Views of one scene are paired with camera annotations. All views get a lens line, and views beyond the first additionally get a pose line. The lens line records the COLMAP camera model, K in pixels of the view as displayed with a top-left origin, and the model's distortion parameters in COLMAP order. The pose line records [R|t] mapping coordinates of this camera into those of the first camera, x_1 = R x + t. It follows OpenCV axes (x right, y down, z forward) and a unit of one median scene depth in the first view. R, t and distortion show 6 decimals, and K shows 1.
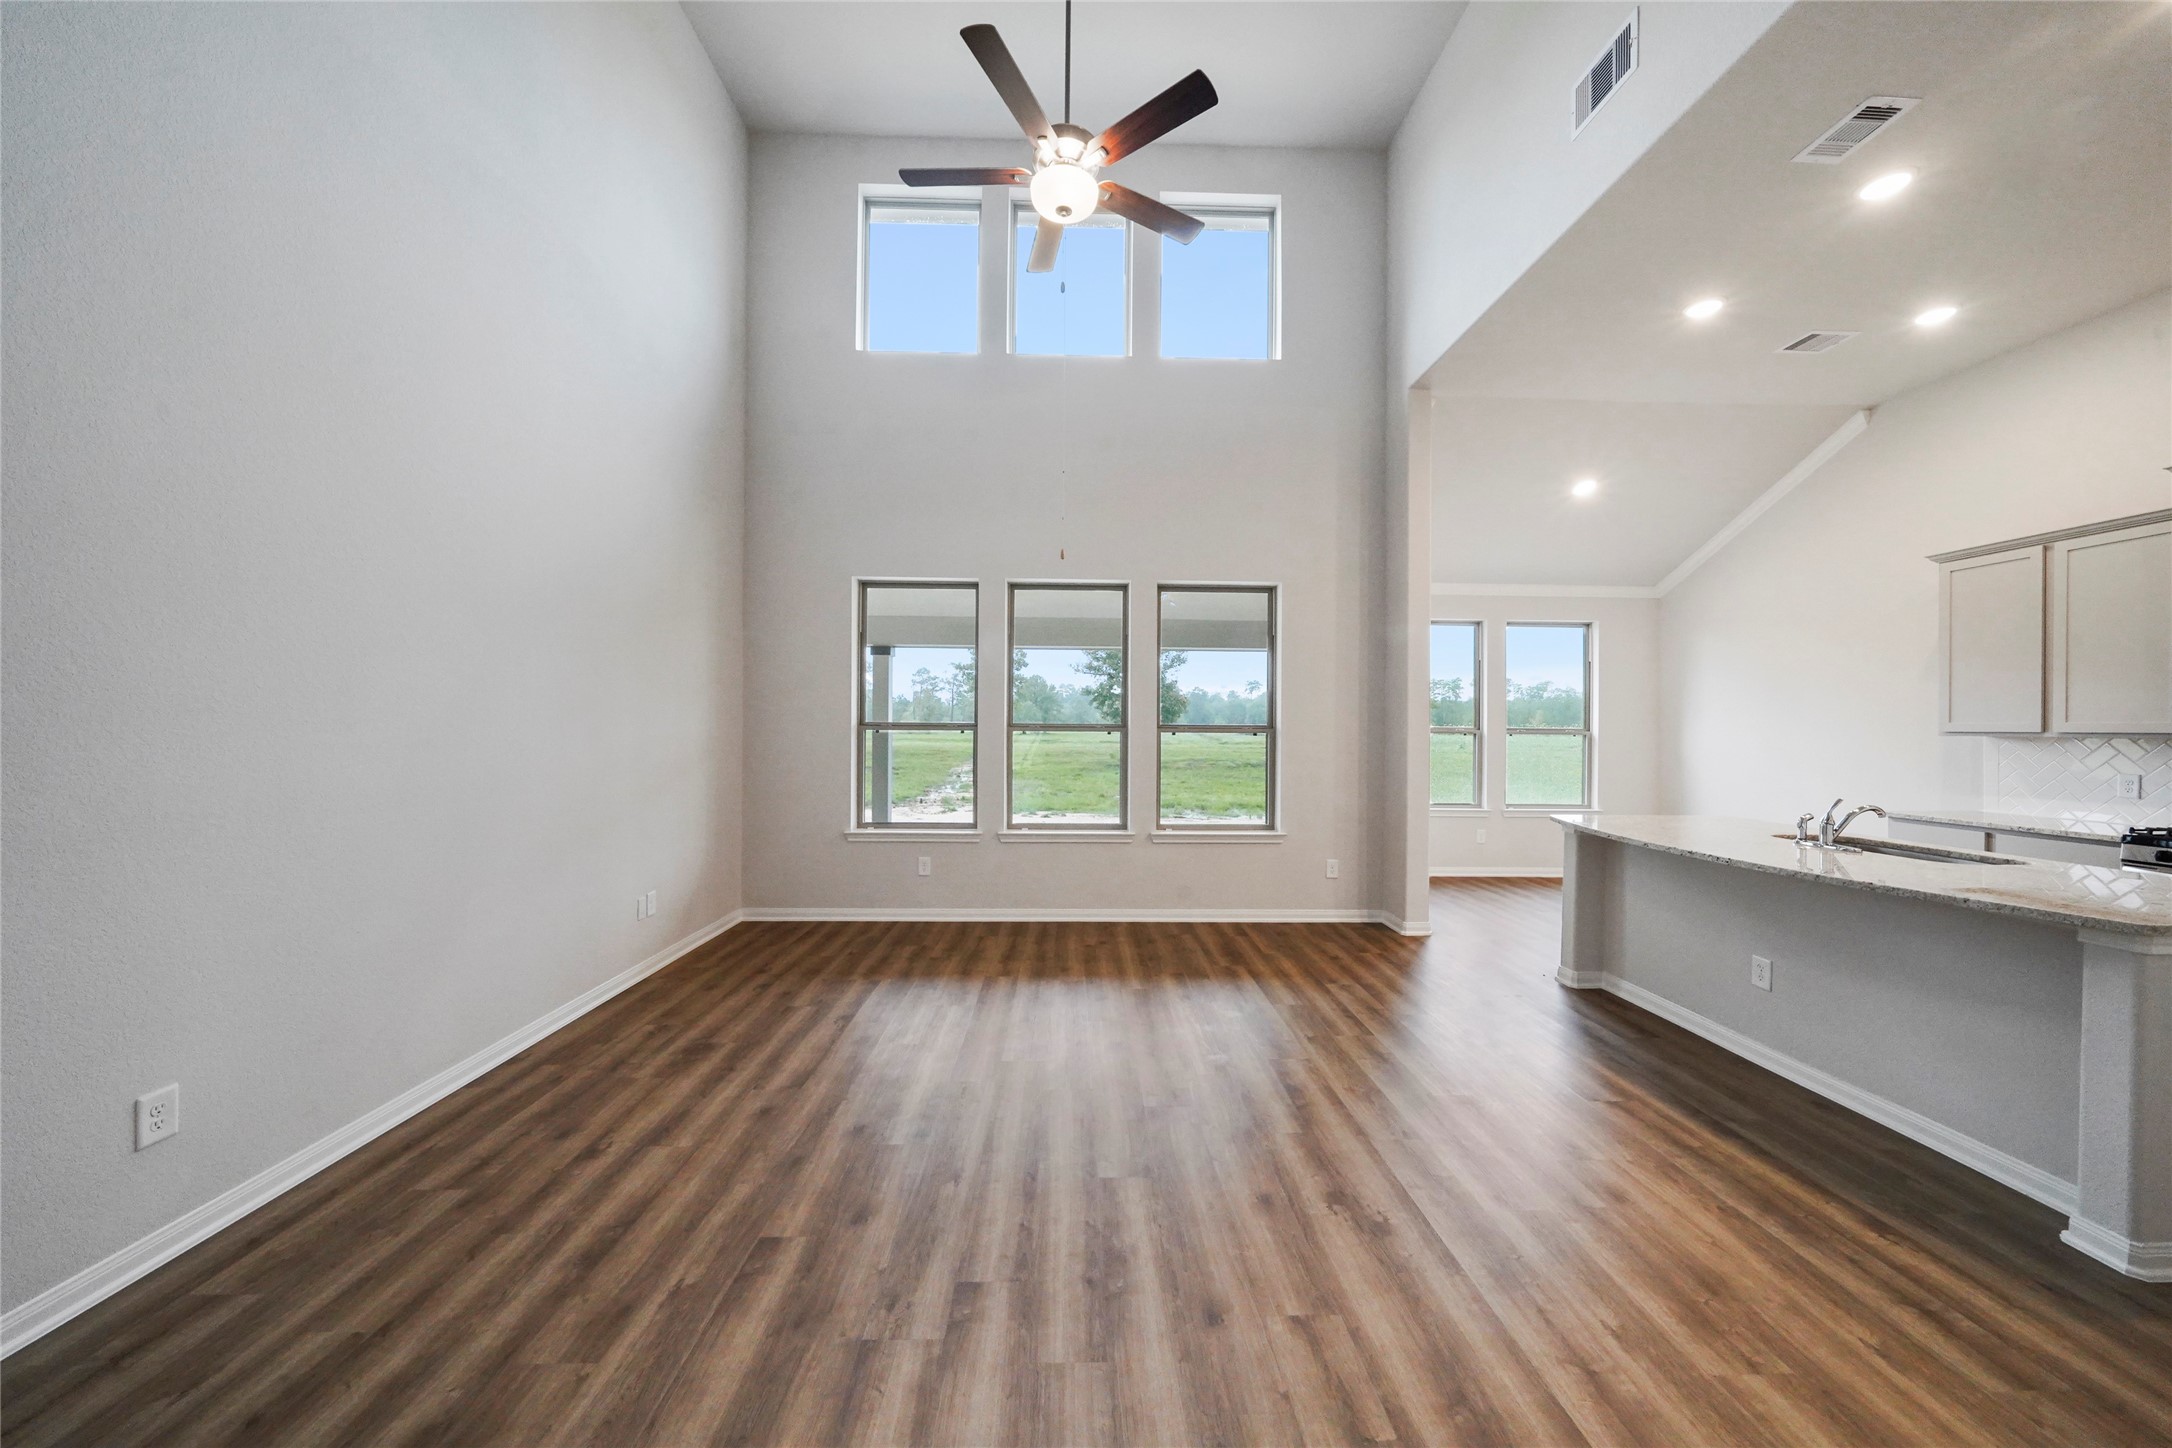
lens RADIAL K [[746.6, 0, 1086.0], [0, 746.6, 724.0], [0, 0, 1]] dist [-0.008487, 0.000274]
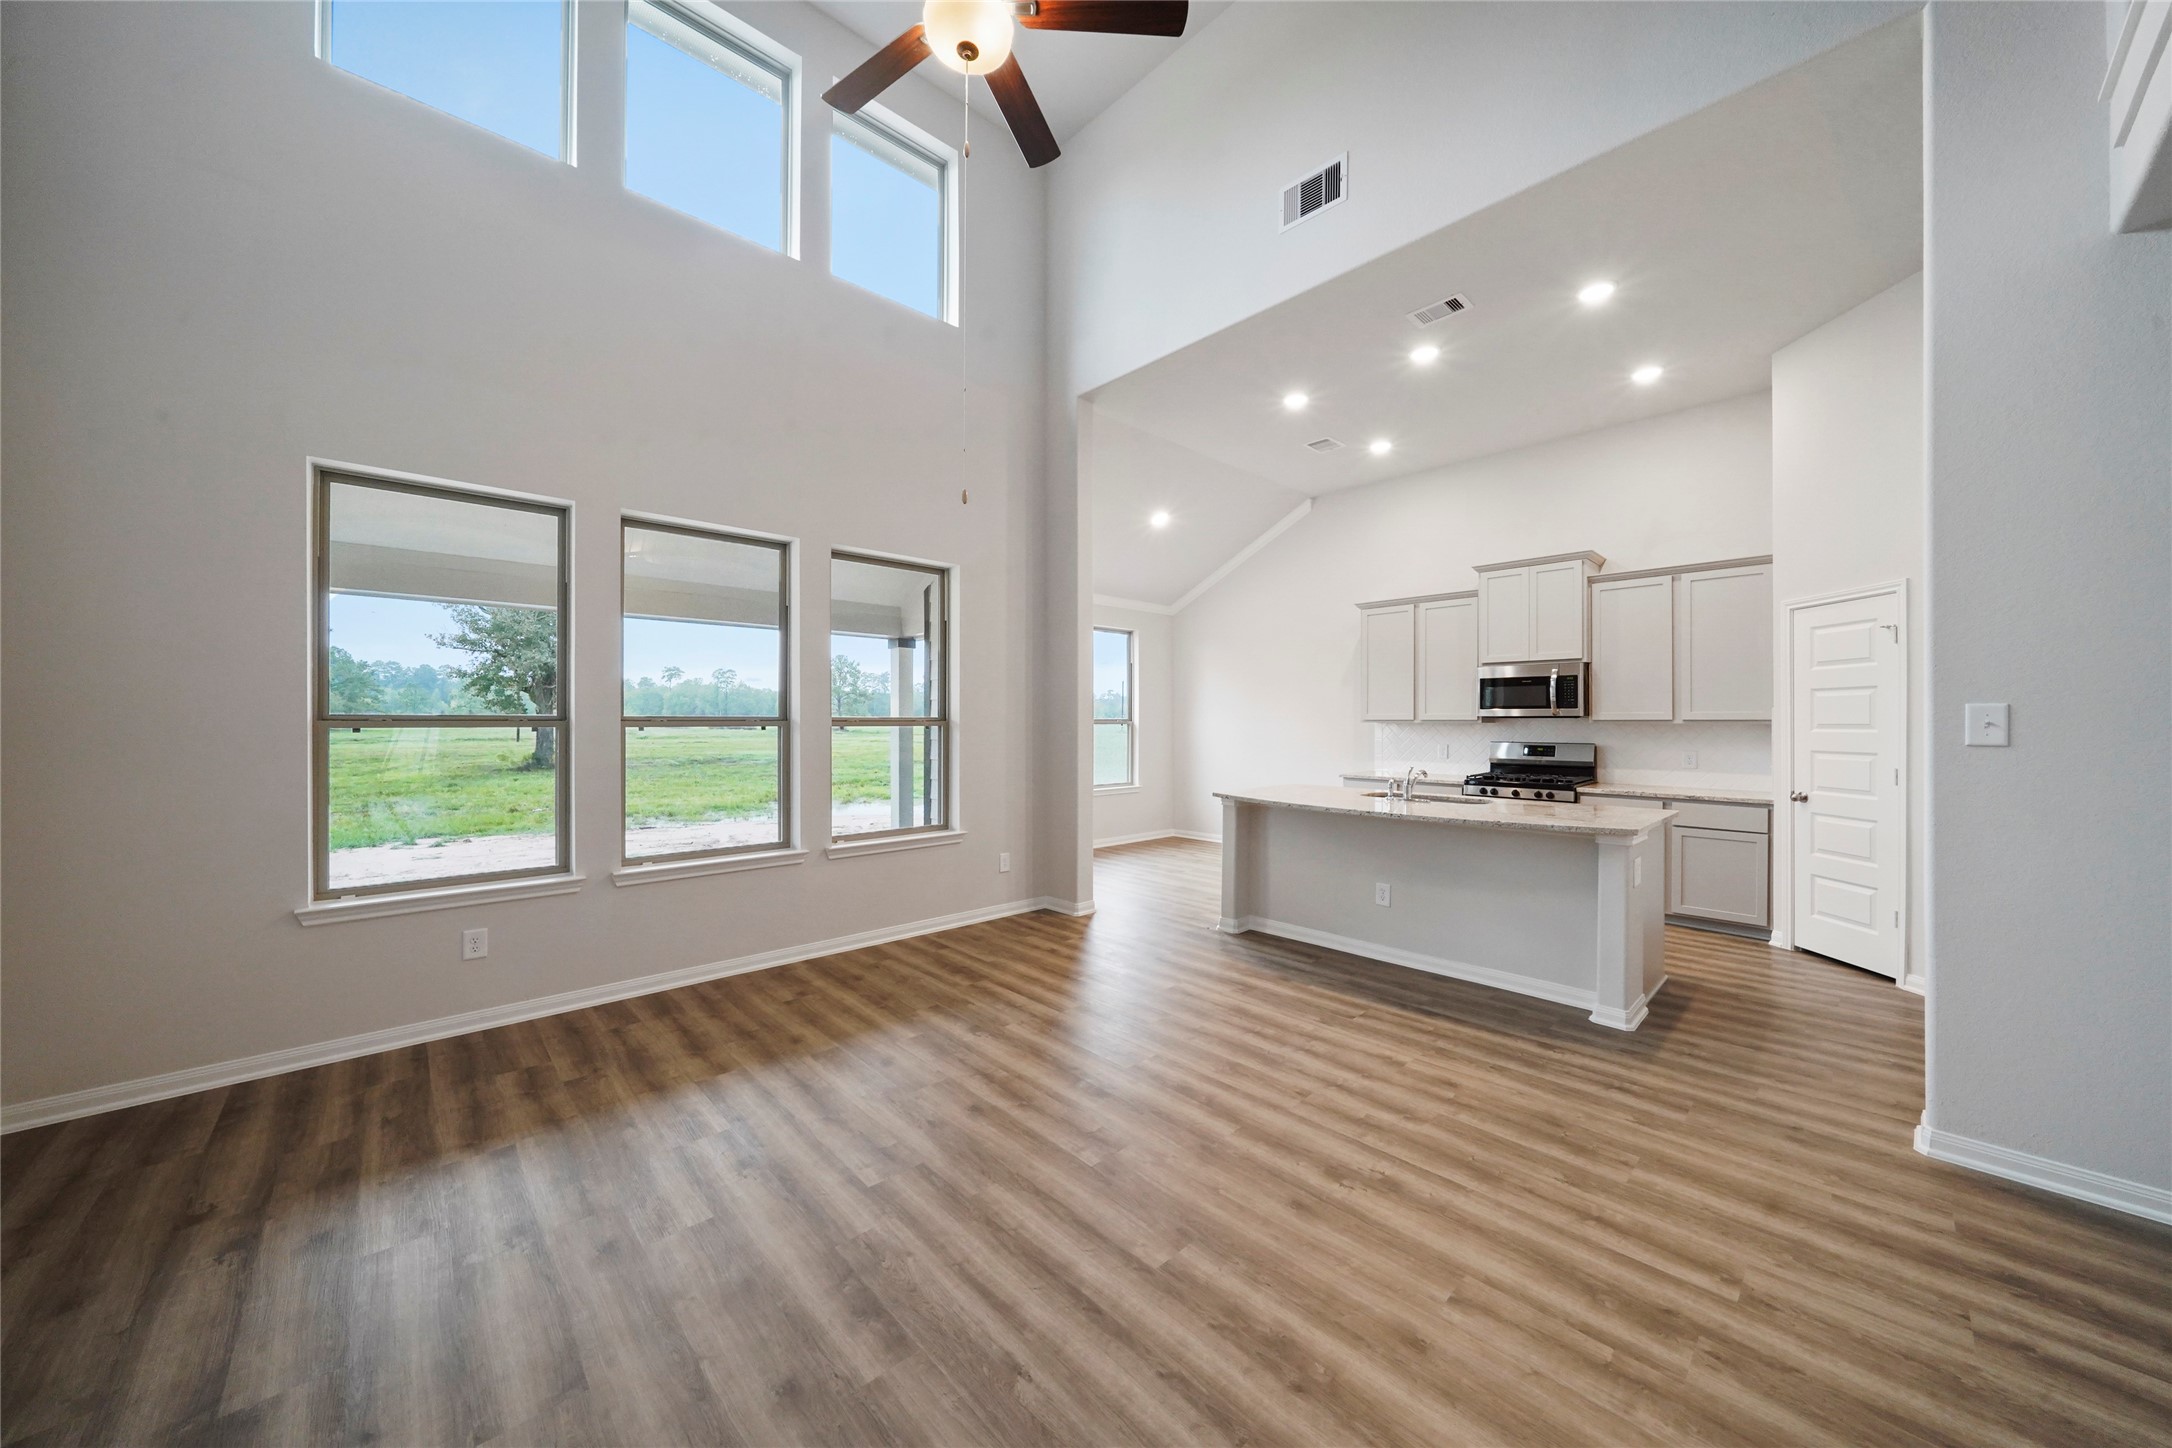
lens RADIAL K [[751.7, 0, 1087.1], [0, 751.7, 719.4], [0, 0, 1]] dist [-0.007388, 0.000137]
pose [[0.744557, -0.005759, 0.667534, -0.301373], [0.002086, 0.999978, 0.006300, -0.001489], [-0.667556, -0.003298, 0.744553, 0.223700]]
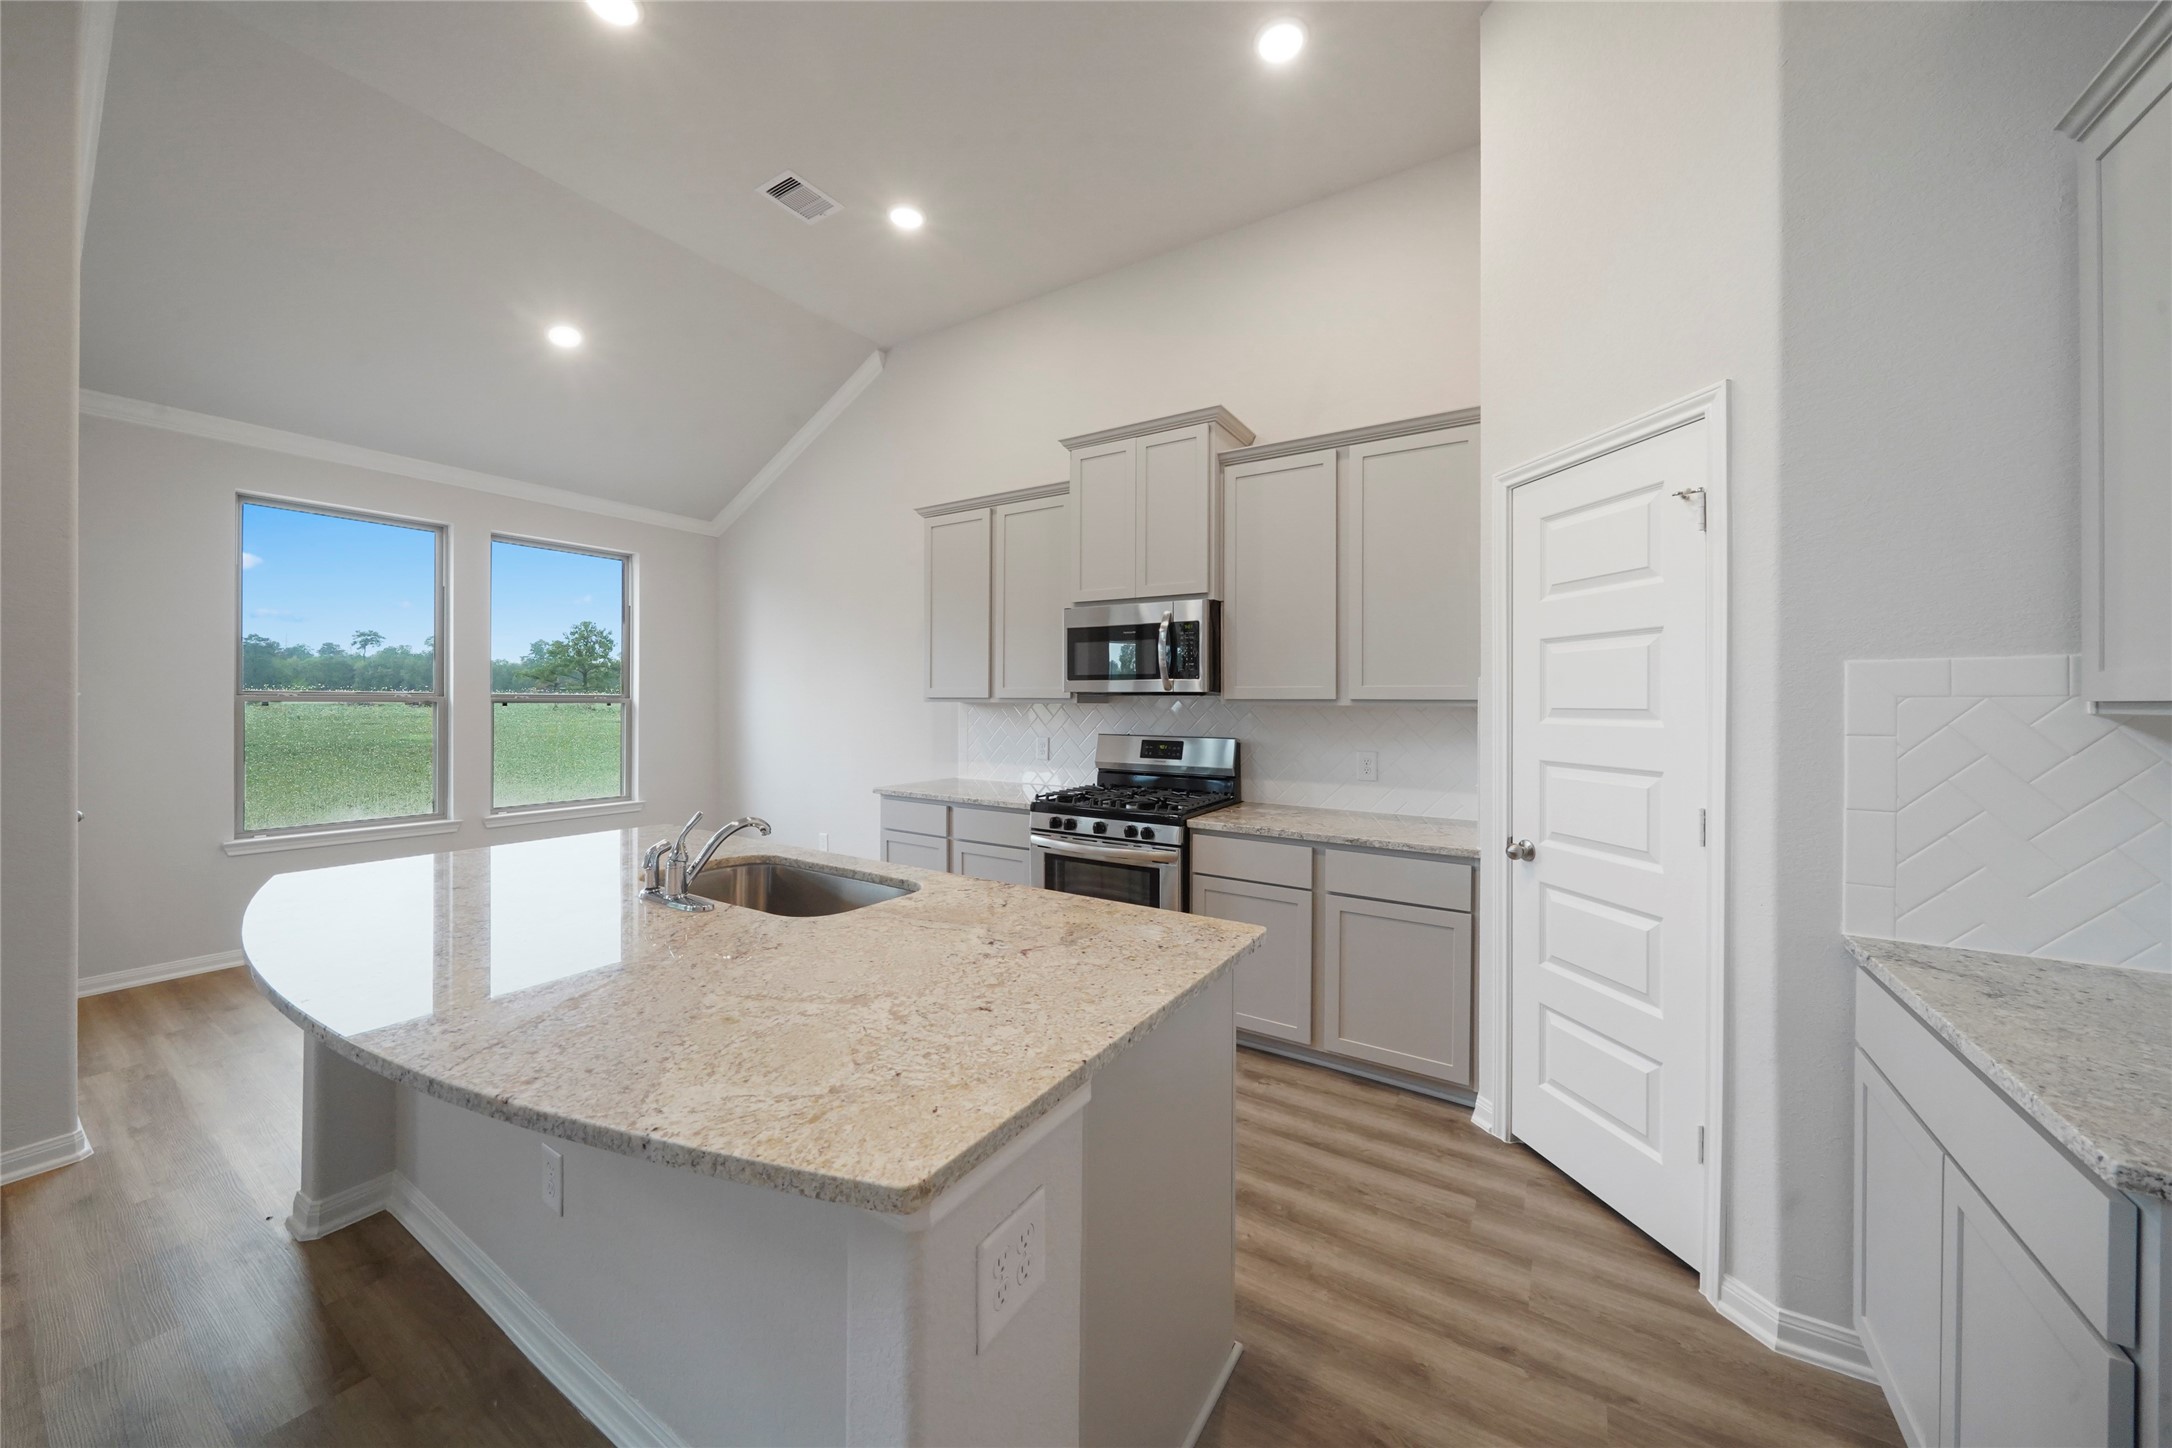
lens RADIAL K [[752.8, 0, 1097.7], [0, 752.8, 697.8], [0, 0, 1]] dist [-0.008423, 0.000018]
pose [[0.550386, 0.000150, 0.834910, 0.483013], [-0.005832, 0.999976, 0.003665, 0.005651], [-0.834890, -0.006887, 0.550374, 0.290637]]
